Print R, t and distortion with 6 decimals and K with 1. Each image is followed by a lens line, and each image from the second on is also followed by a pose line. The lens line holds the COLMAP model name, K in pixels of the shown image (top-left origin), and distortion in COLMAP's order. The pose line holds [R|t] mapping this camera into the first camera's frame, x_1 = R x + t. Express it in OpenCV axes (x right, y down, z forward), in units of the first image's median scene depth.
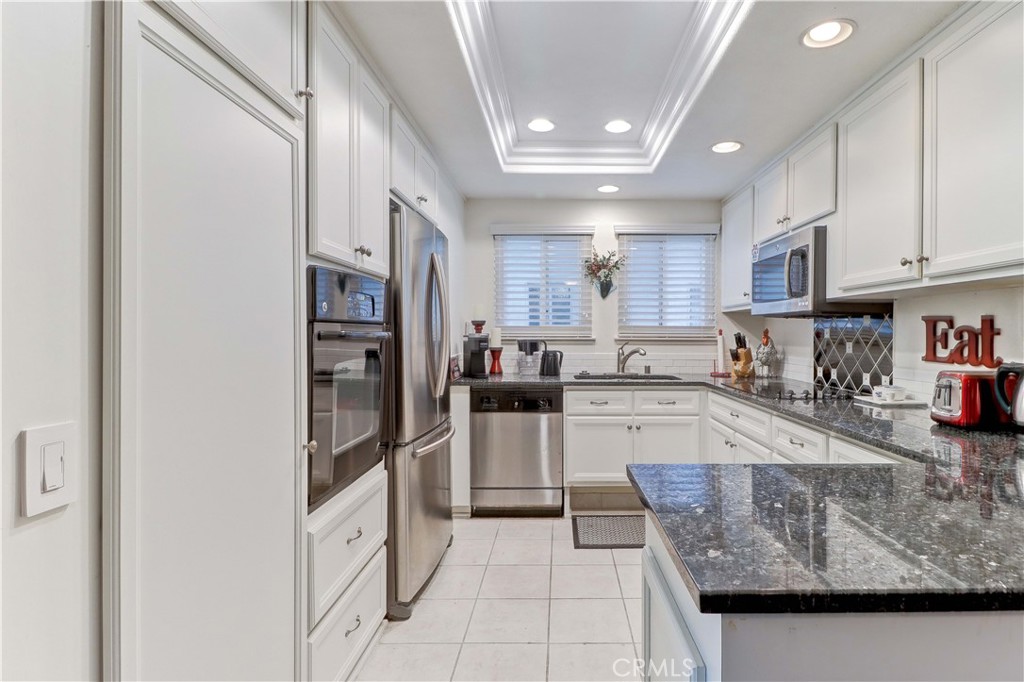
lens RADIAL K [[506.8, 0, 567.1], [0, 506.8, 335.2], [0, 0, 1]] dist [0.008448, -0.004479]
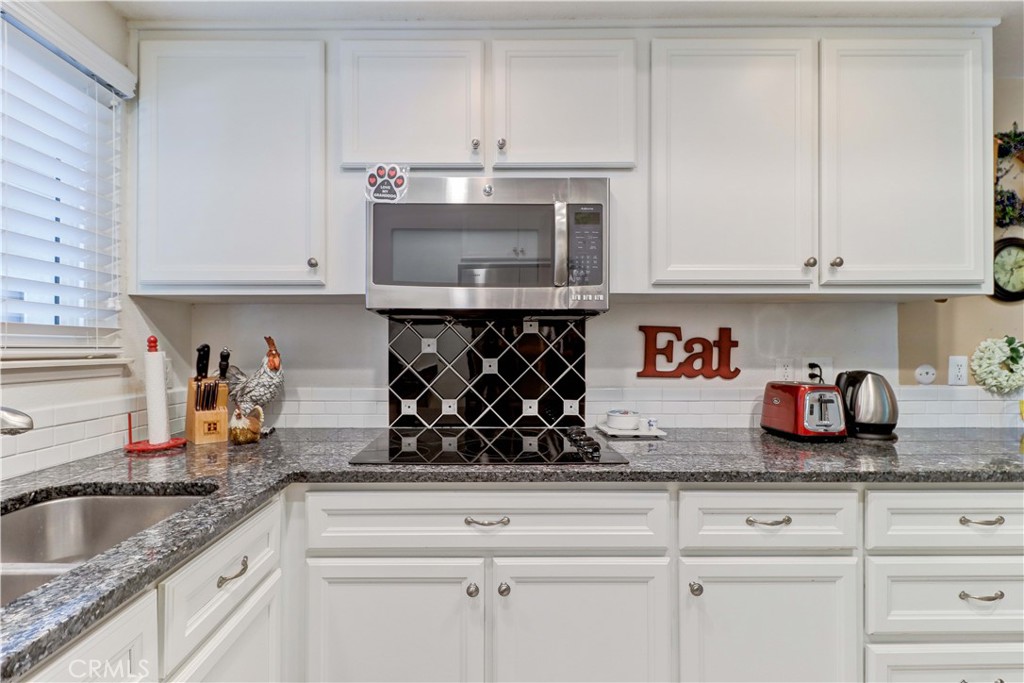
lens RADIAL K [[506.8, 0, 493.9], [0, 506.8, 342.4], [0, 0, 1]] dist [0.008448, -0.004479]
pose [[0.020326, 0.001895, 0.999792, -0.114294], [0.005234, 0.999984, -0.002002, -0.005332], [-0.999780, 0.005274, 0.020316, 0.828435]]
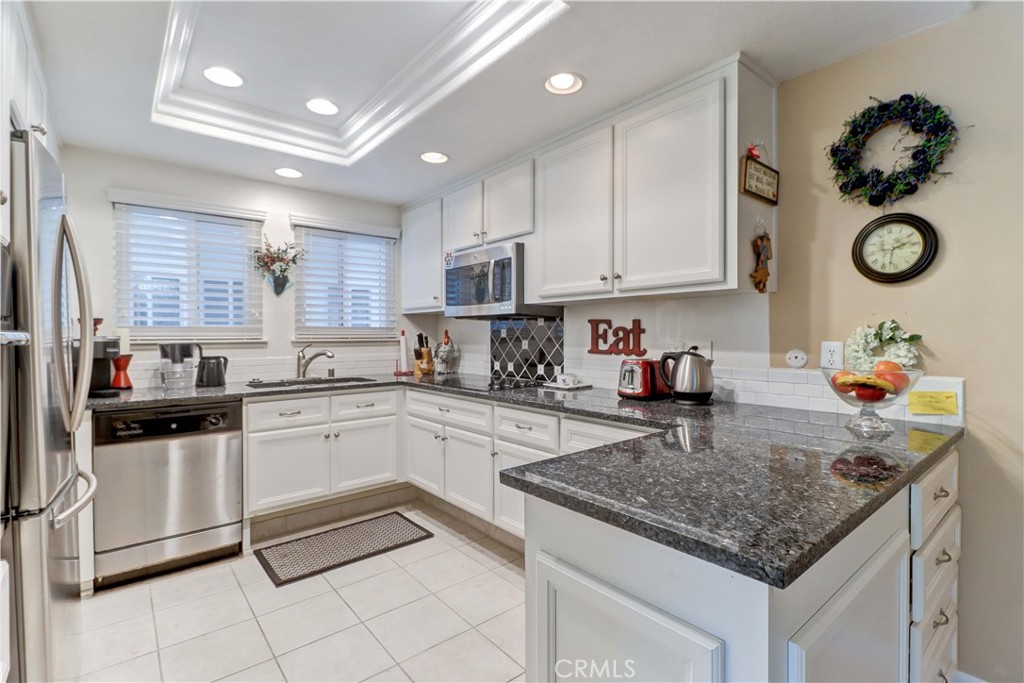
lens RADIAL K [[470.8, 0, 518.8], [0, 470.8, 335.4], [0, 0, 1]] dist [0.019086, -0.012321]
pose [[0.773068, -0.007761, 0.634275, -0.149639], [0.009574, 0.999954, 0.000567, 0.001299], [-0.634251, 0.005634, 0.773107, 0.109960]]
